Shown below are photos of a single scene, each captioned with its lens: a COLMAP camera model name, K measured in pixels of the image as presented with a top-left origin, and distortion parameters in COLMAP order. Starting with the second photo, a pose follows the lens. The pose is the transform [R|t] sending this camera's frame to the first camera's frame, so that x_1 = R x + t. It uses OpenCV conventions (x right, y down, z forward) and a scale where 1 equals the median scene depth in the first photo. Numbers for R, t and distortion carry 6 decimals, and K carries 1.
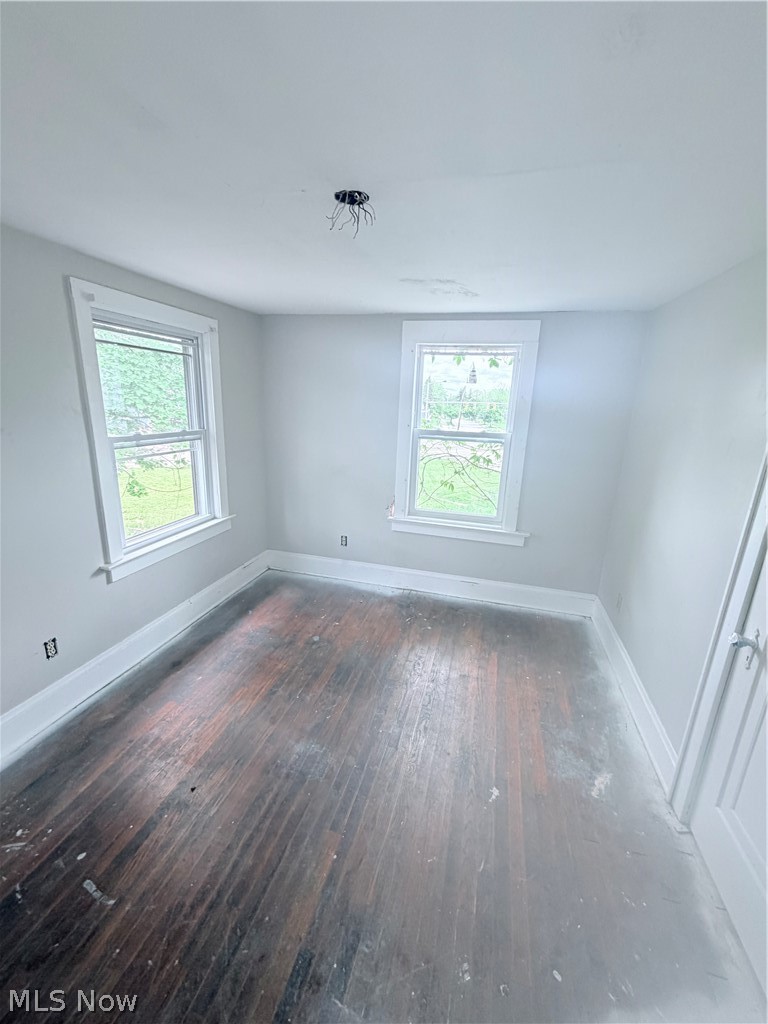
lens RADIAL K [[408.7, 0, 385.1], [0, 408.7, 508.5], [0, 0, 1]] dist [-0.000505, 0.000741]
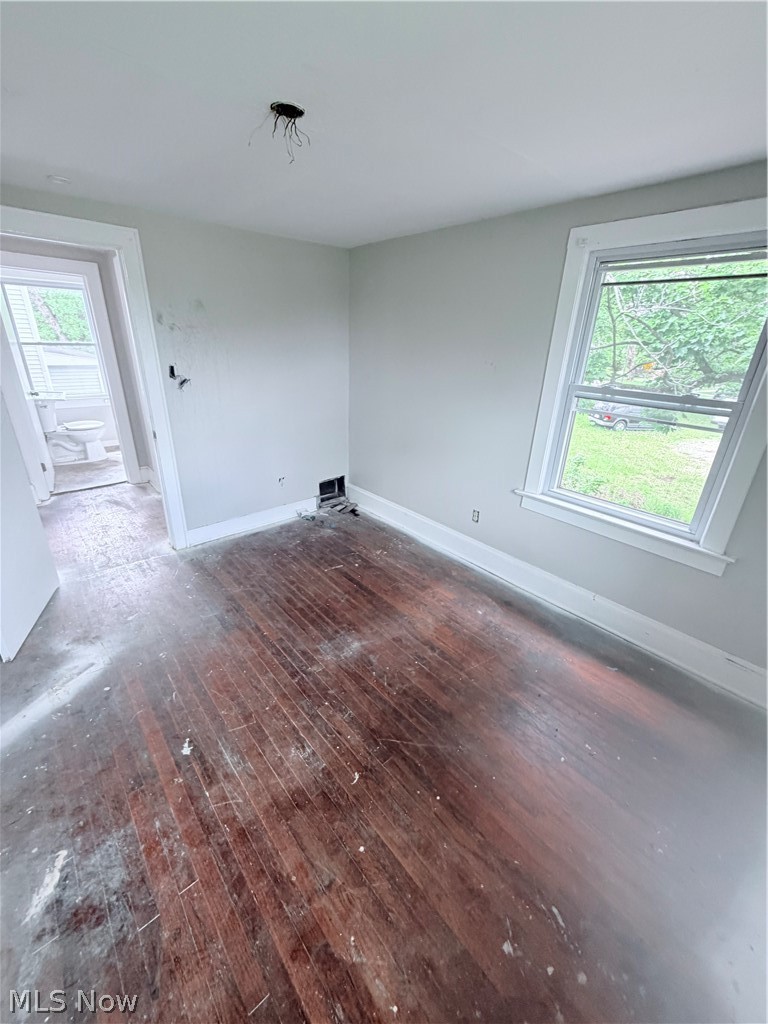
lens RADIAL K [[408.7, 0, 385.1], [0, 408.7, 508.5], [0, 0, 1]] dist [-0.000505, 0.000741]
pose [[-0.547910, 0.270776, -0.791502, 0.492430], [-0.268870, 0.838960, 0.473134, -0.273357], [0.792151, 0.472046, -0.386871, 1.177511]]
